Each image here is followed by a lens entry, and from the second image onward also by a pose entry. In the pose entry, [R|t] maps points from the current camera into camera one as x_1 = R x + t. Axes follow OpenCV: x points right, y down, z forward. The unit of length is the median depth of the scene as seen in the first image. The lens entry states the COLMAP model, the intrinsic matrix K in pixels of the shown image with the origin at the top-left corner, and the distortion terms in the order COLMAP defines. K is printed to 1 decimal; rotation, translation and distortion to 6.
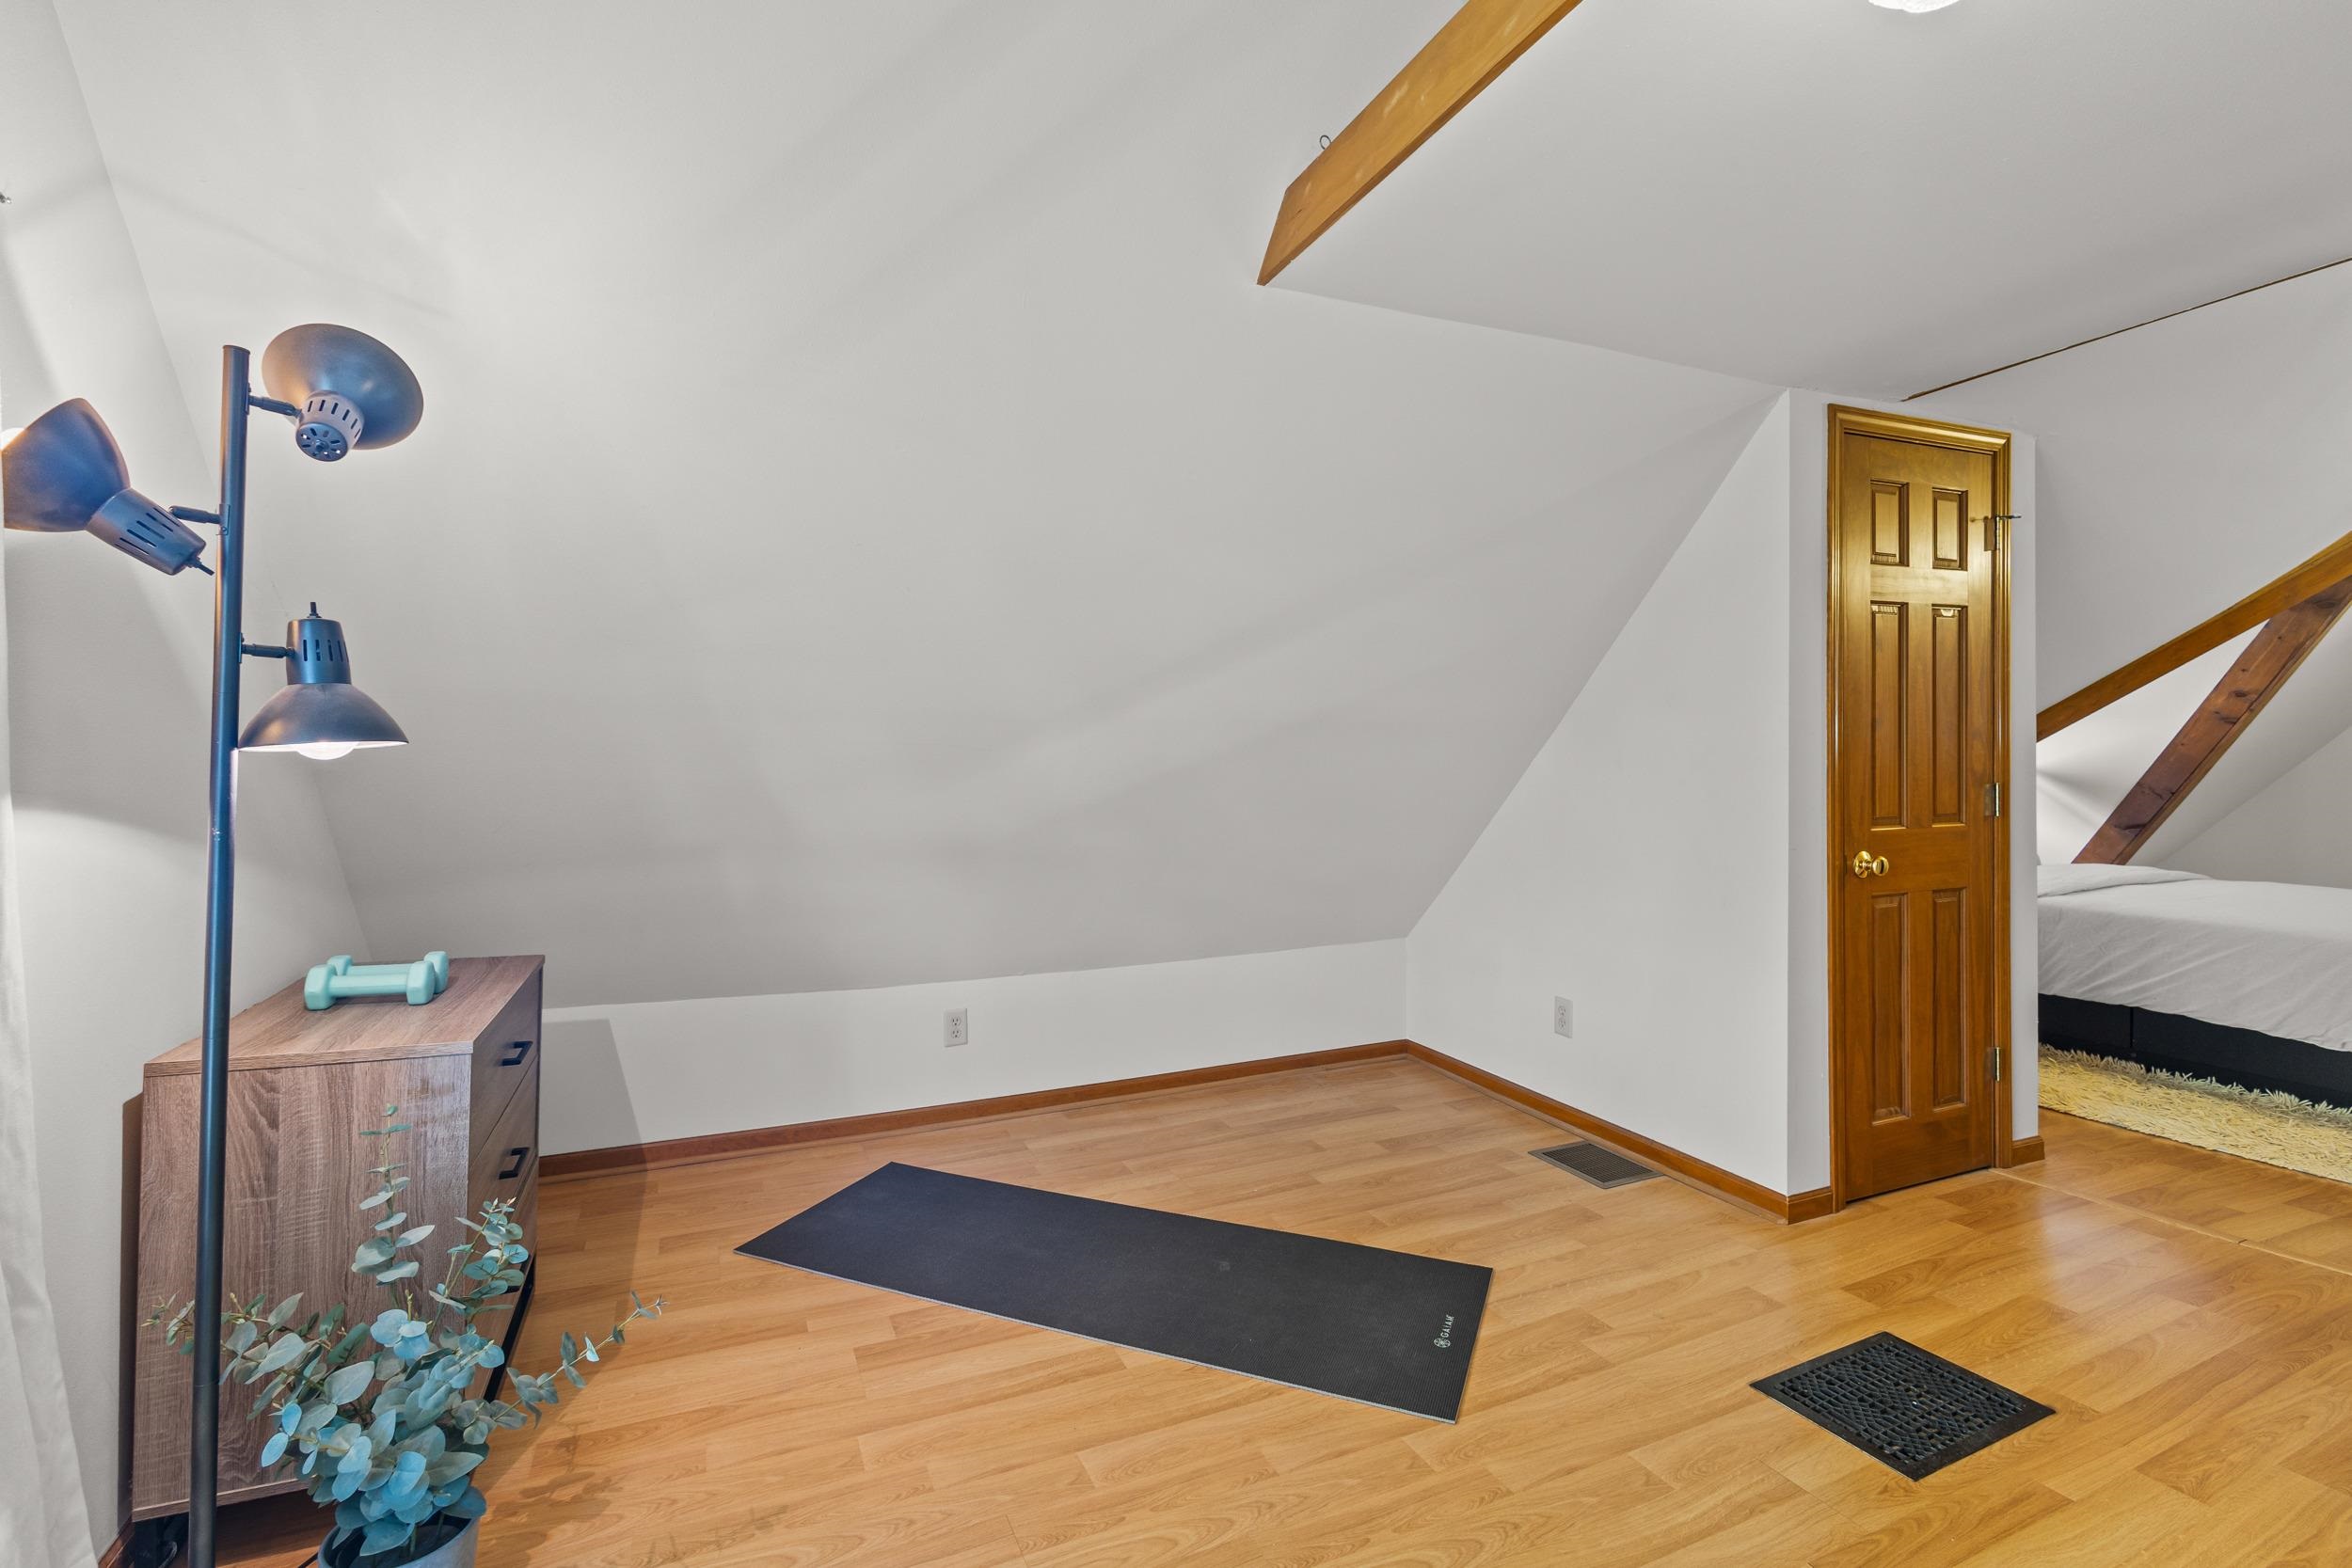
lens RADIAL K [[1078.1, 0, 1180.8], [0, 1078.1, 762.4], [0, 0, 1]] dist [0.009338, -0.002099]
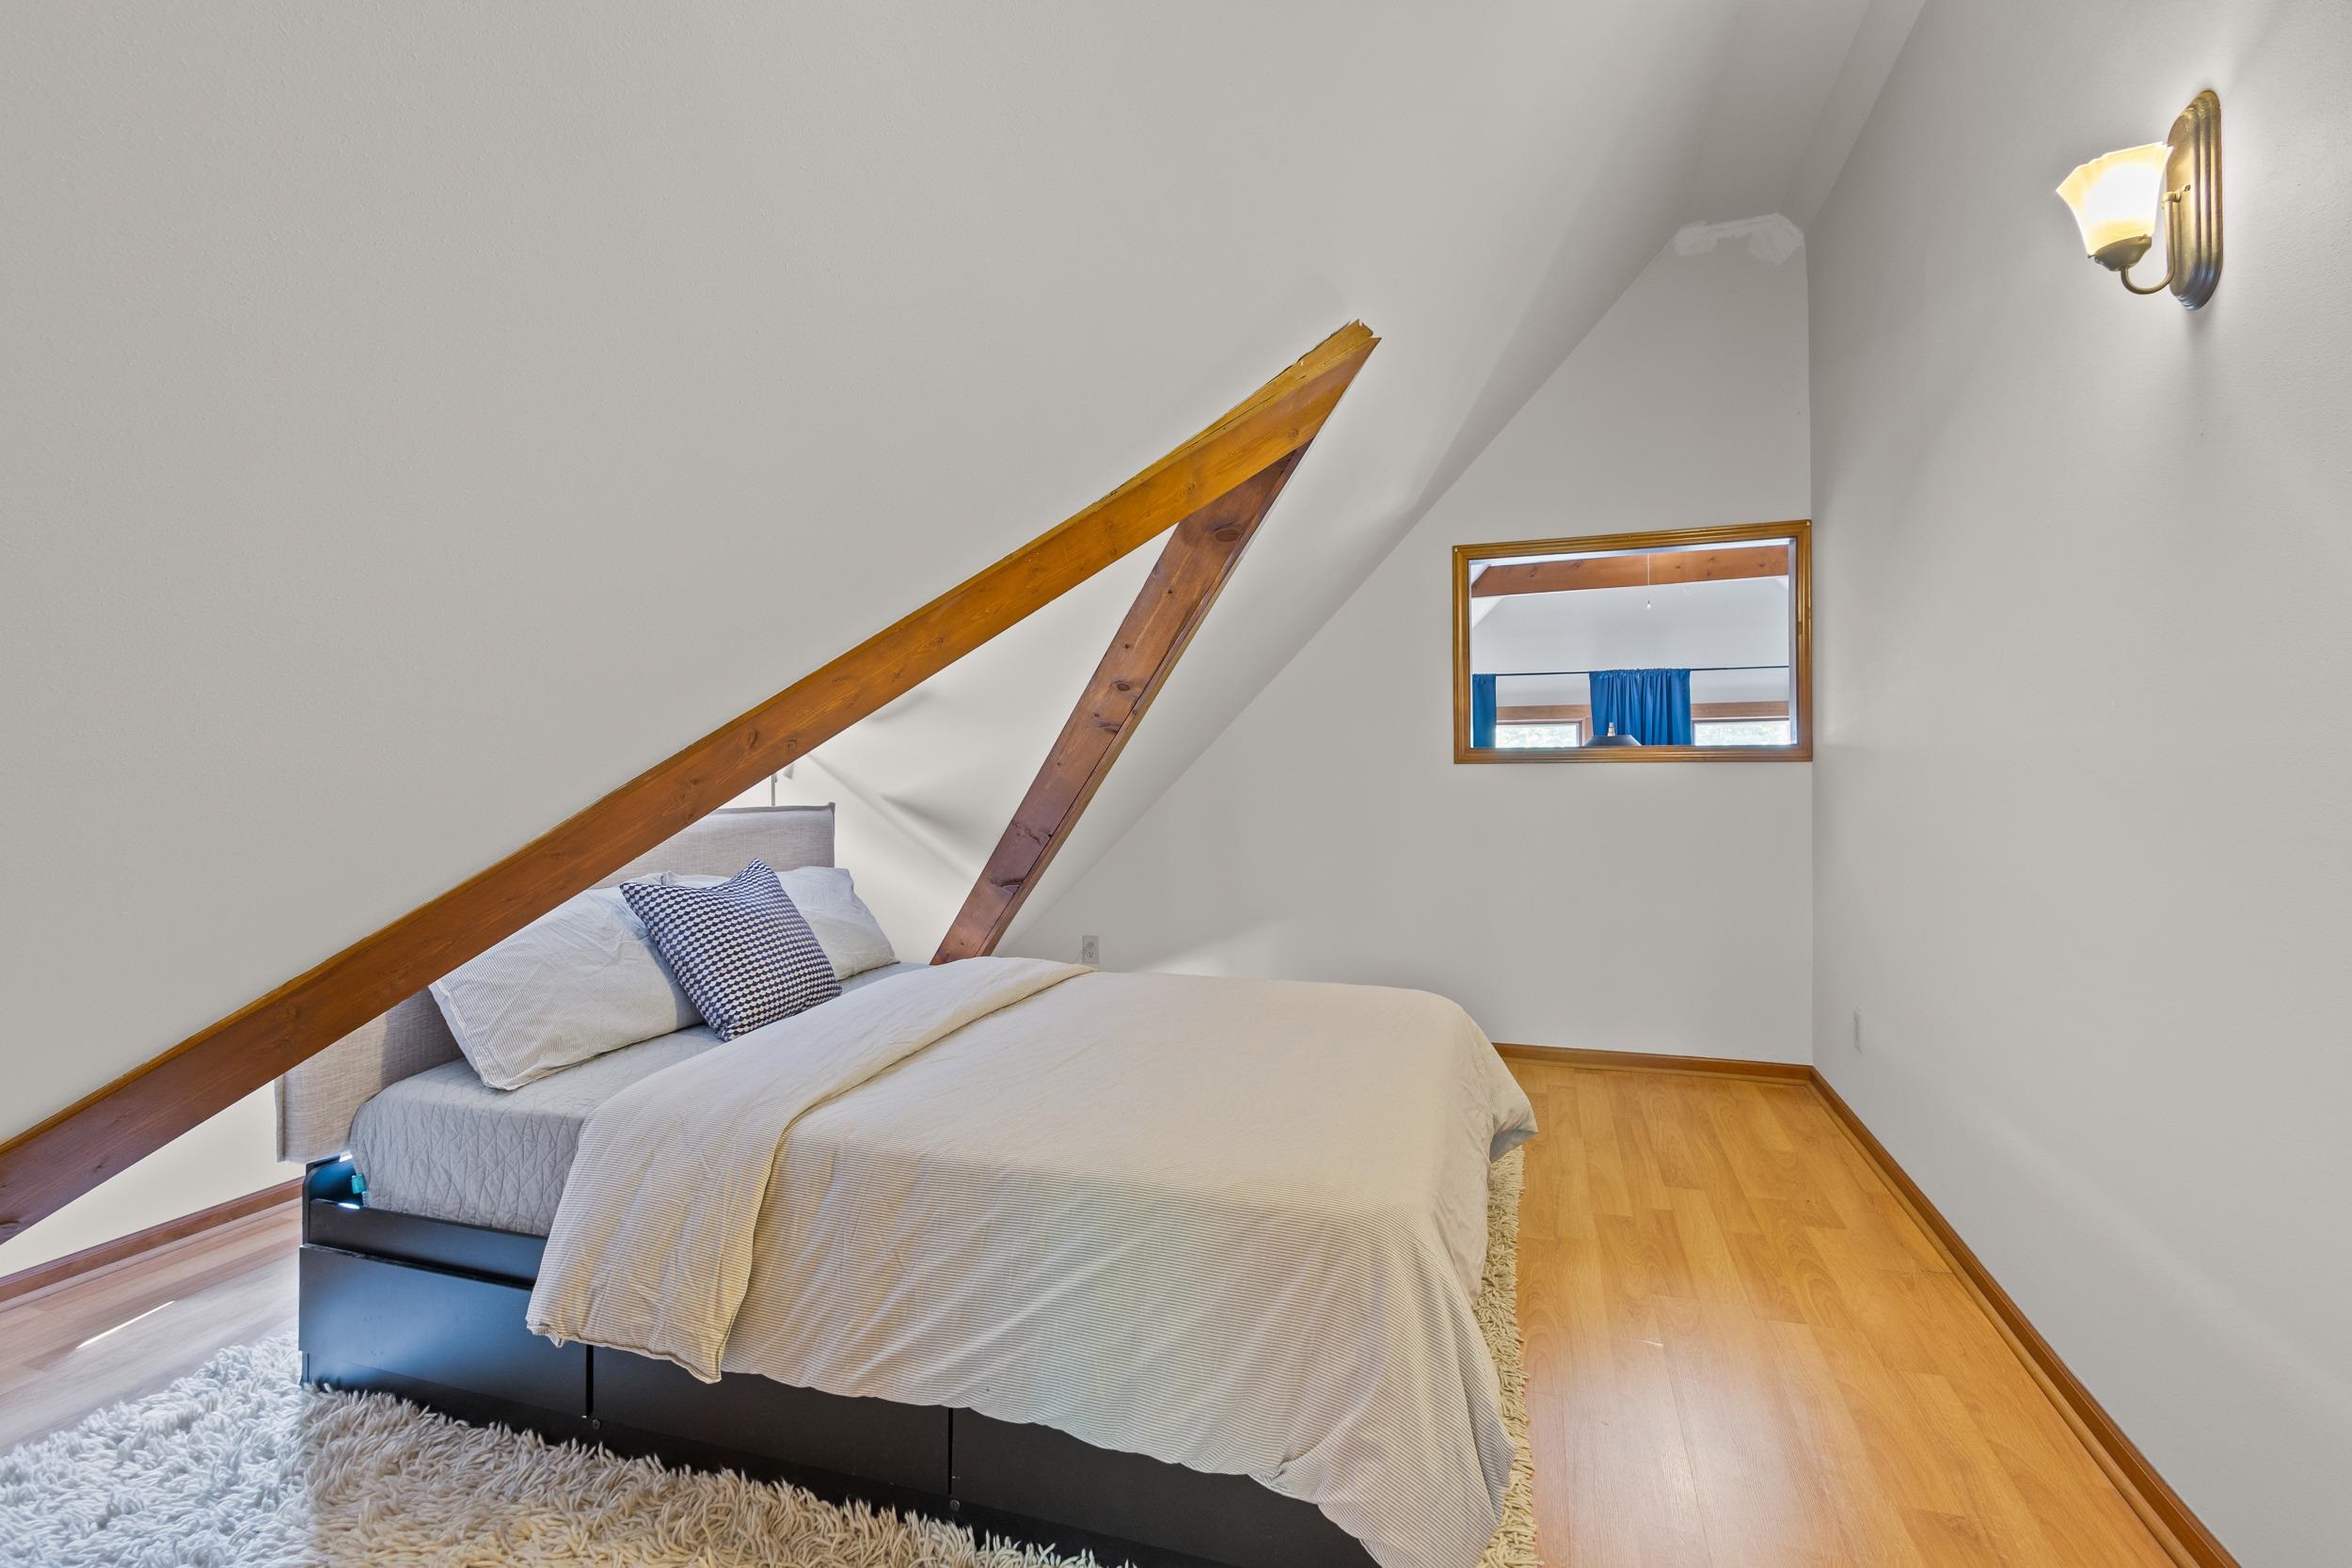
lens RADIAL K [[1078.1, 0, 1169.1], [0, 1078.1, 771.6], [0, 0, 1]] dist [0.009338, -0.002099]
pose [[0.677931, -0.005296, 0.735106, 0.520300], [0.003657, 0.999986, 0.003832, -0.014830], [-0.735116, 0.000090, 0.677941, 0.542347]]
